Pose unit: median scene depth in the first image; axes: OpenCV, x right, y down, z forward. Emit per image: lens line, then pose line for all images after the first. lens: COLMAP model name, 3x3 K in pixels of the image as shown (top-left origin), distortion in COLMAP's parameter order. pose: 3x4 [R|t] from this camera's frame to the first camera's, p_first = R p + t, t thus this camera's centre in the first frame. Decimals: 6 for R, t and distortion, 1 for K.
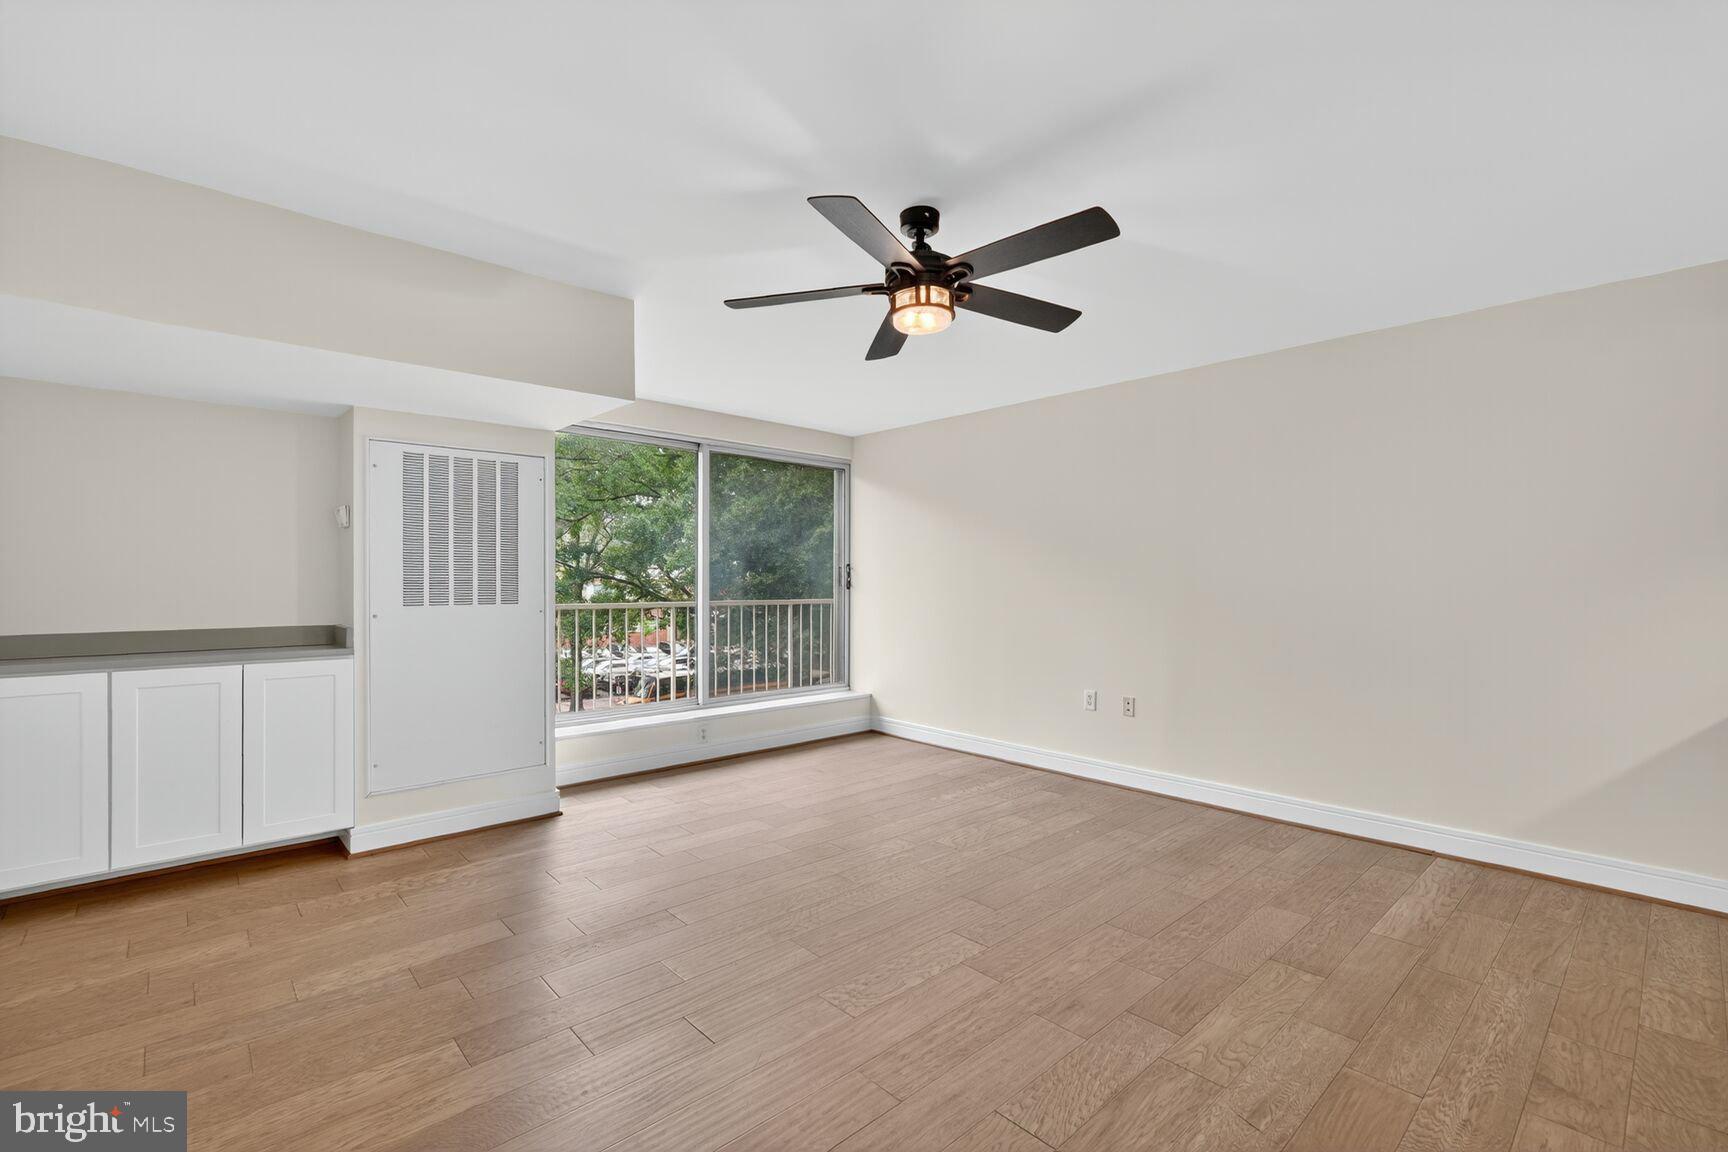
lens RADIAL K [[761.0, 0, 864.0], [0, 761.0, 576.0], [0, 0, 1]] dist [0.004553, 0.000438]
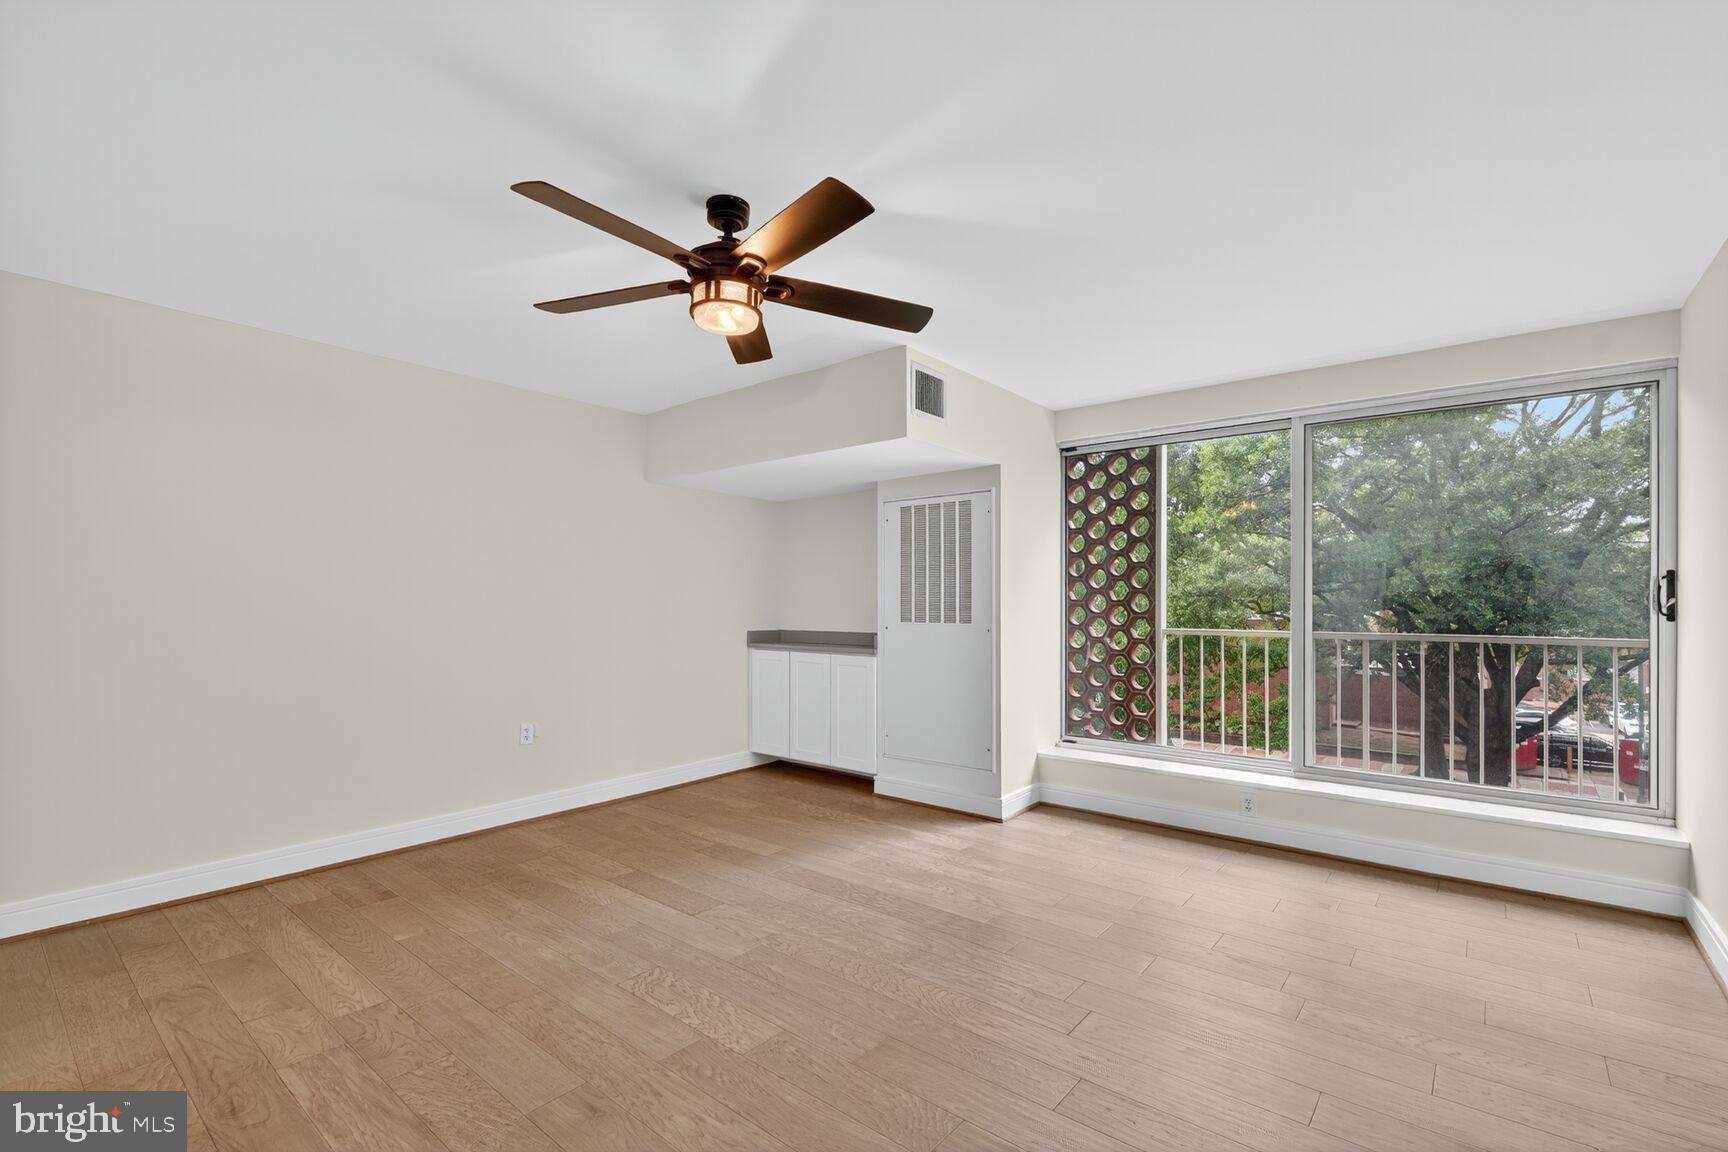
lens RADIAL K [[765.4, 0, 863.1], [0, 765.4, 624.7], [0, 0, 1]] dist [0.000391, 0.000172]
pose [[0.138771, 0.029027, -0.989899, 0.763554], [0.003277, 0.999551, 0.029769, 0.002844], [0.990319, -0.007375, 0.138614, 0.794560]]
